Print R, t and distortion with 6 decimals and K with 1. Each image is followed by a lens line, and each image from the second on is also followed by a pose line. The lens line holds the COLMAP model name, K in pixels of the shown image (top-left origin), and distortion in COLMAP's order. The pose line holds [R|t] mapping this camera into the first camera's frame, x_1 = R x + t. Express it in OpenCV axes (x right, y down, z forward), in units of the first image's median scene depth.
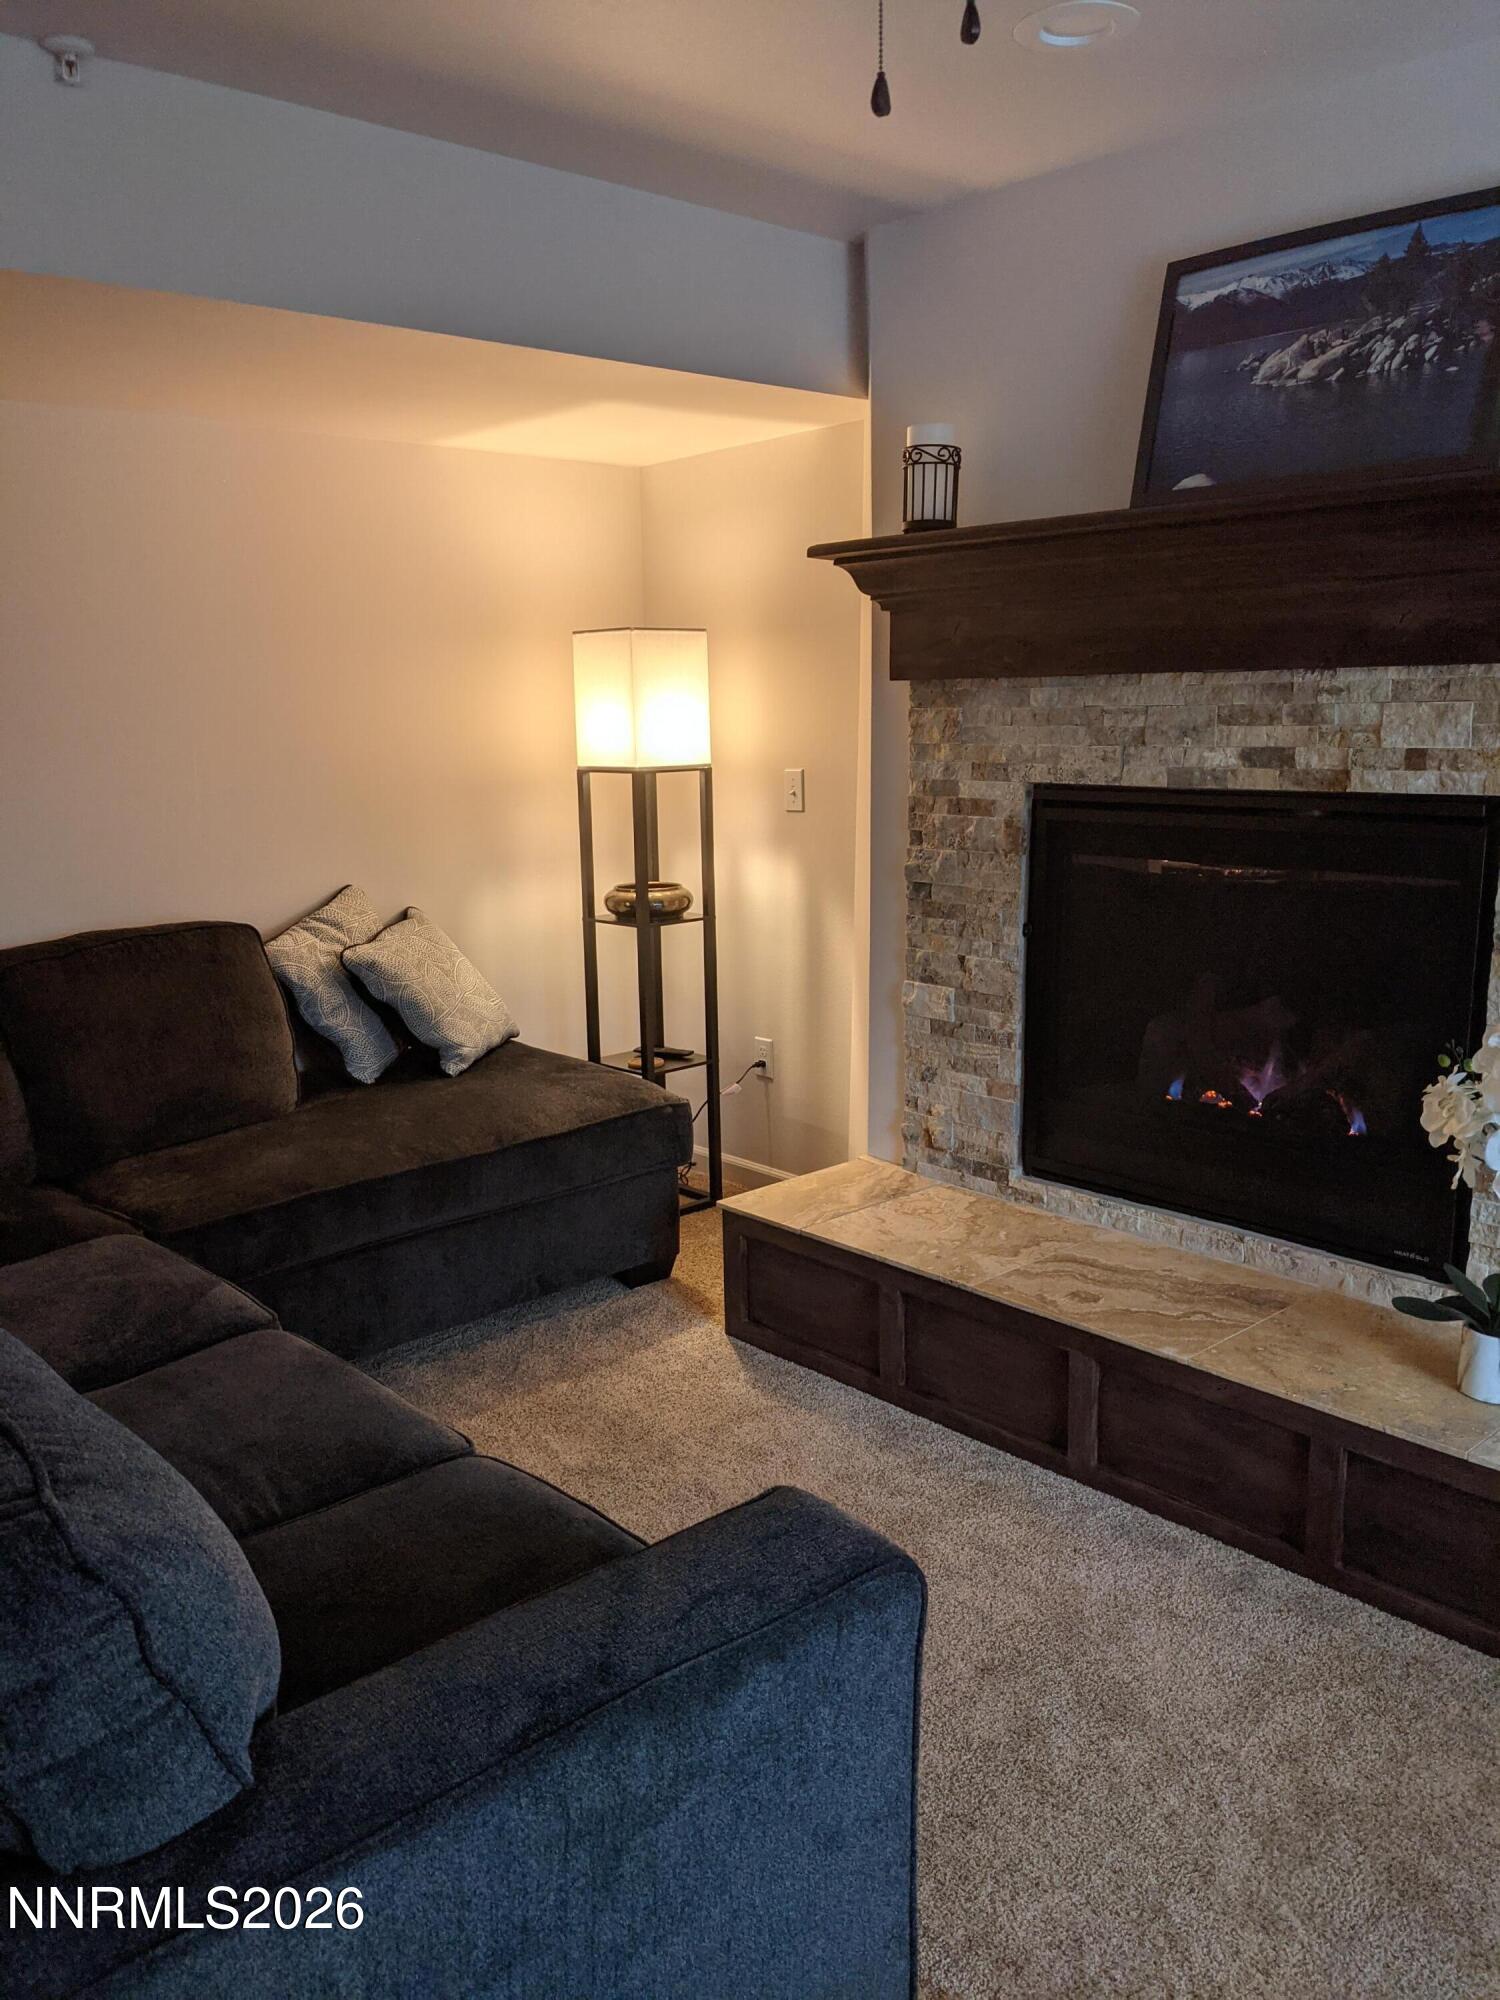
lens RADIAL K [[1583.5, 0, 751.1], [0, 1583.5, 1011.4], [0, 0, 1]] dist [0.060173, -0.083773]
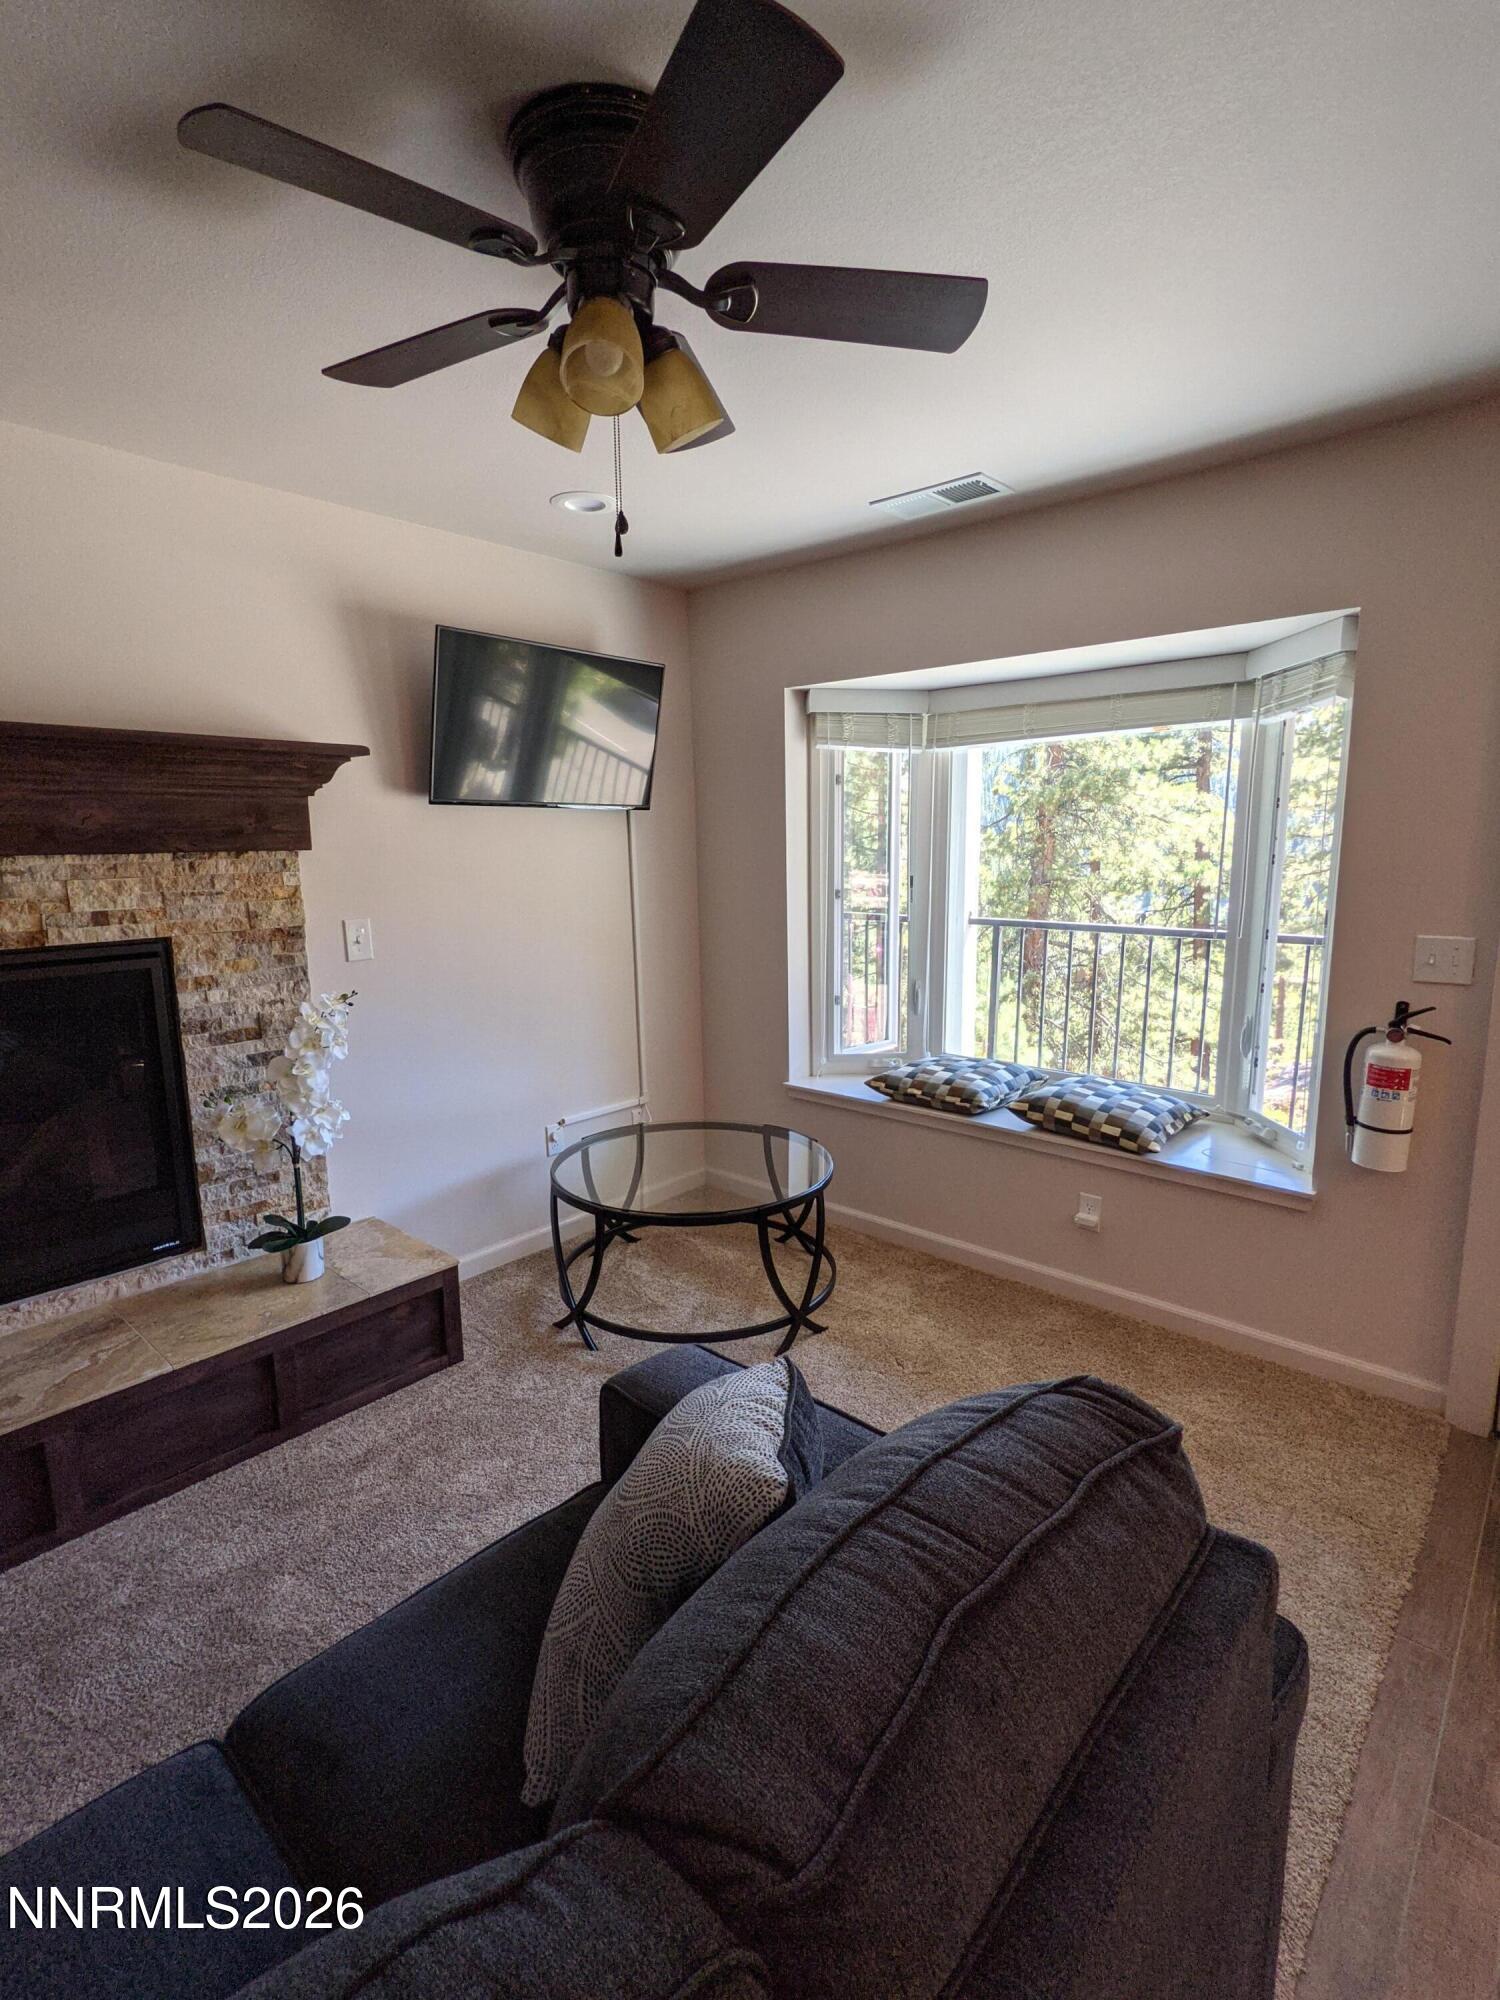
lens RADIAL K [[962.8, 0, 744.8], [0, 962.8, 998.3], [0, 0, 1]] dist [0.003621, 0.000434]
pose [[-0.092197, -0.149063, 0.984520, -0.454772], [0.202832, 0.965190, 0.165131, -0.101674], [-0.974864, 0.214917, -0.058753, 0.444084]]
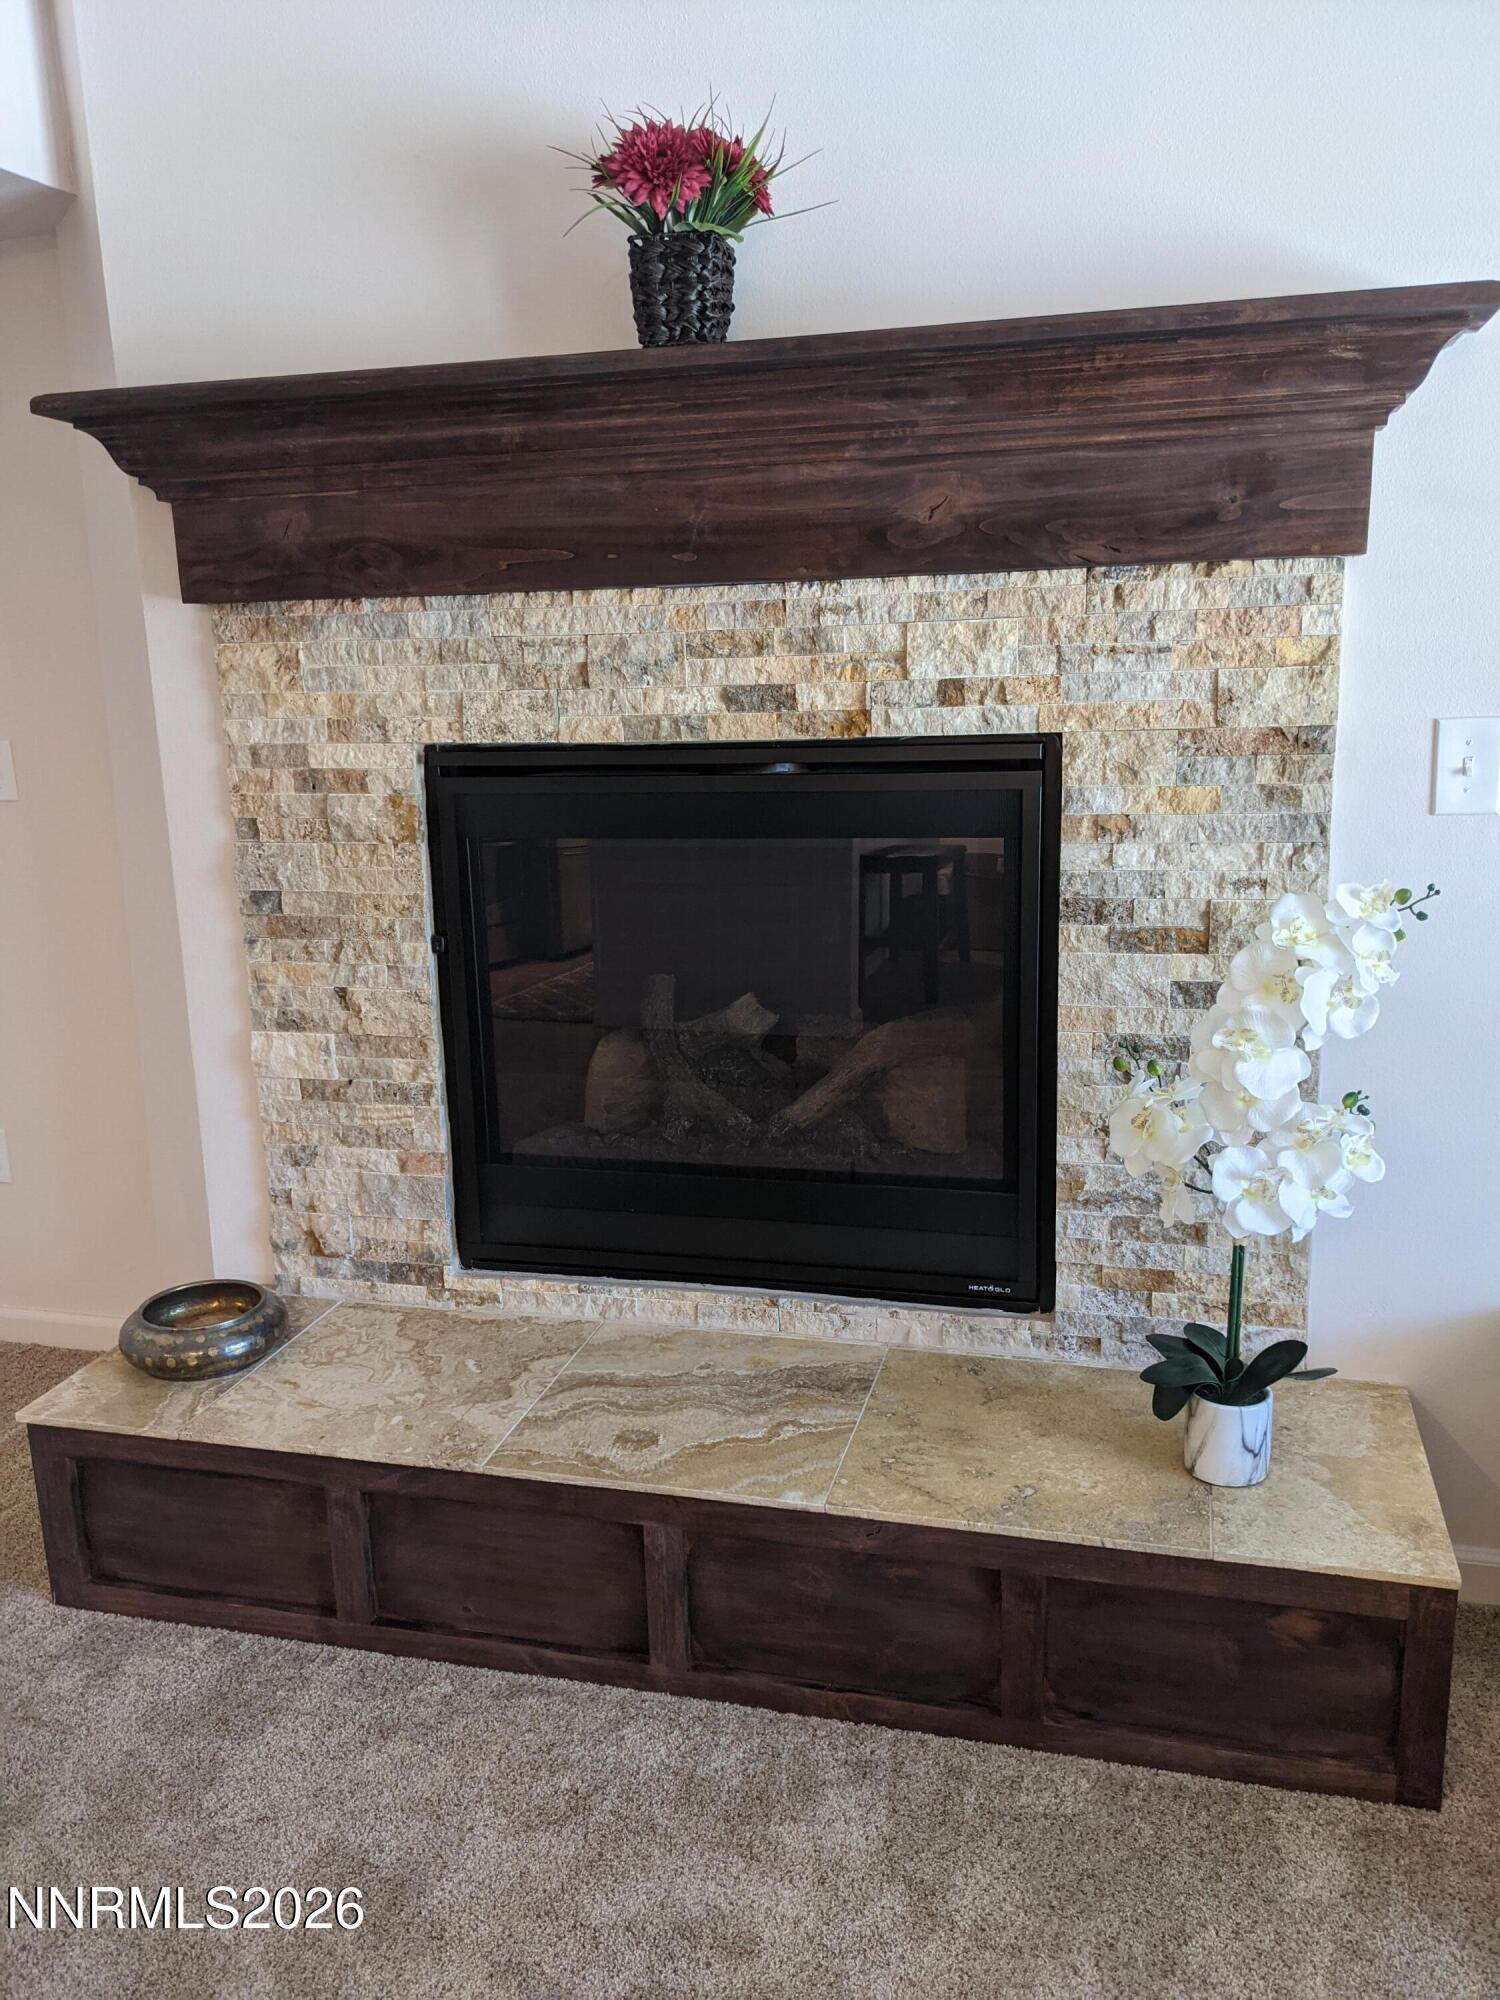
lens RADIAL K [[1583.5, 0, 752.4], [0, 1583.5, 1002.4], [0, 0, 1]] dist [0.060173, -0.083773]
pose [[0.847656, -0.129103, 0.514598, -0.093019], [0.120354, 0.991446, 0.050487, -0.048875], [-0.516714, 0.019138, 0.855944, 0.326513]]
